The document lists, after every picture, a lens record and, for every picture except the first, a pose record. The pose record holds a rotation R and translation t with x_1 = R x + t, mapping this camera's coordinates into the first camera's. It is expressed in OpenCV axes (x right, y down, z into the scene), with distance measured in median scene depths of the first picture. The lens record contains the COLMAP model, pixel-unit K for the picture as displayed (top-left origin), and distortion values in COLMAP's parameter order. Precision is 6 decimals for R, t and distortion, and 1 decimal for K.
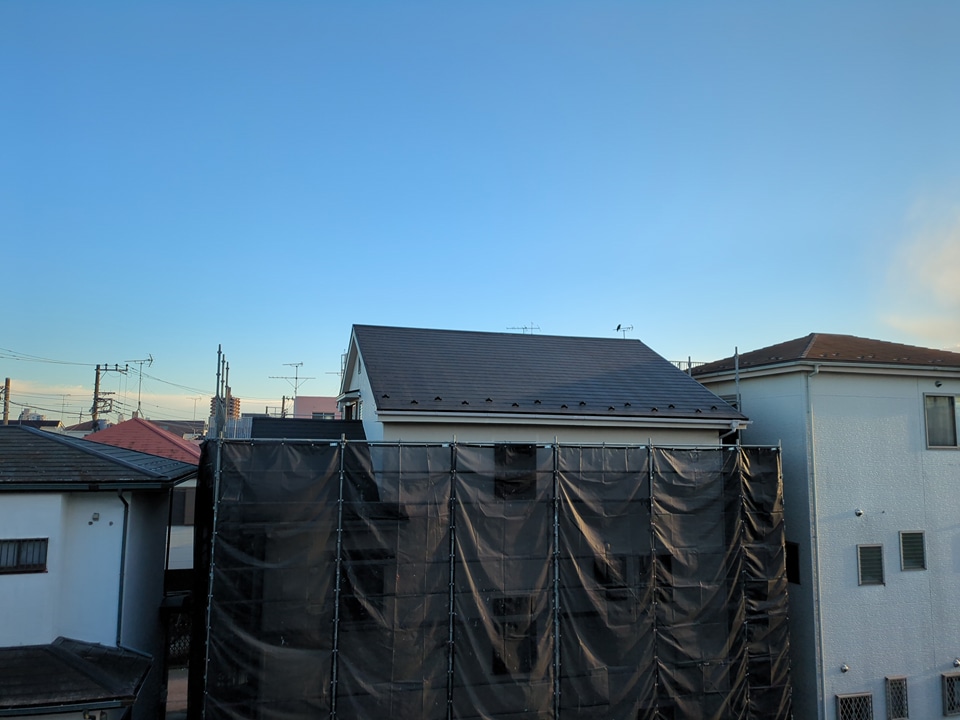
lens RADIAL K [[710.2, 0, 469.1], [0, 710.2, 353.4], [0, 0, 1]] dist [0.035543, -0.031177]
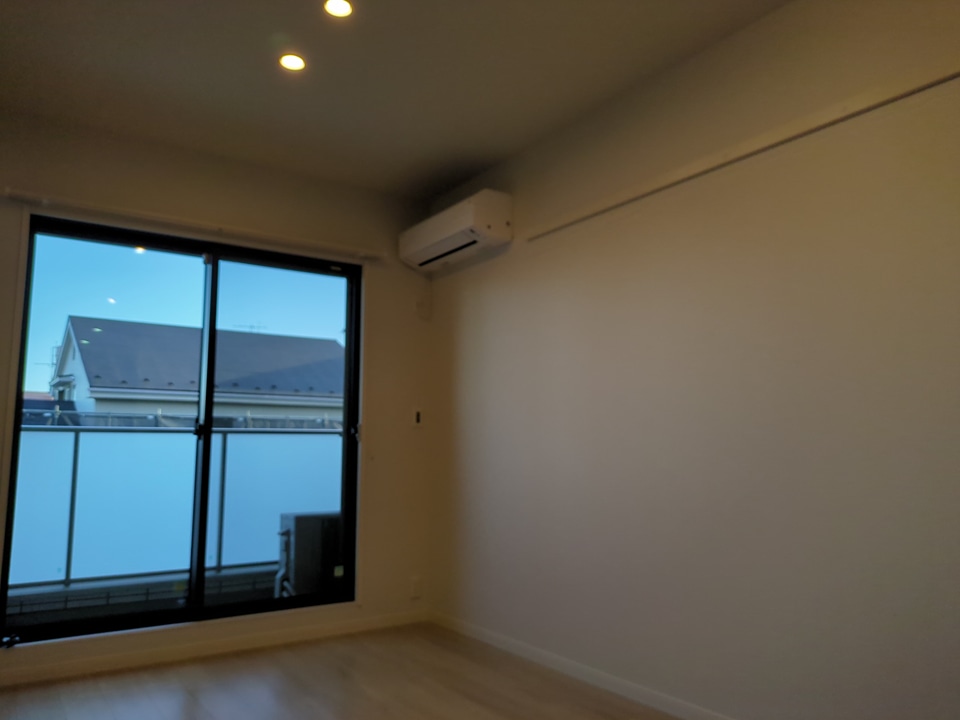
lens RADIAL K [[710.2, 0, 469.1], [0, 710.2, 353.4], [0, 0, 1]] dist [0.035543, -0.031177]
pose [[0.938732, 0.026232, 0.343649, 0.049761], [-0.024816, 0.999656, -0.008518, 0.013883], [-0.343754, -0.000532, 0.939059, -0.317501]]
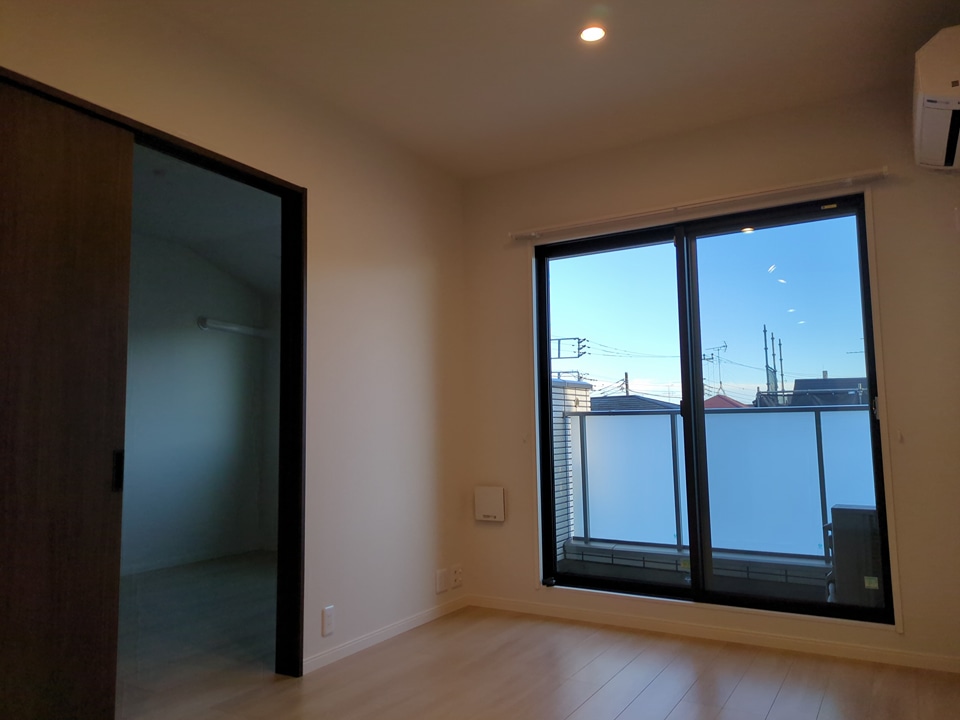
lens RADIAL K [[722.6, 0, 464.4], [0, 722.6, 354.8], [0, 0, 1]] dist [0.041952, -0.001243]
pose [[0.695361, -0.101149, -0.711507, 0.196226], [0.112712, 0.993143, -0.031032, 0.021414], [0.709767, -0.058617, 0.701993, -0.280292]]
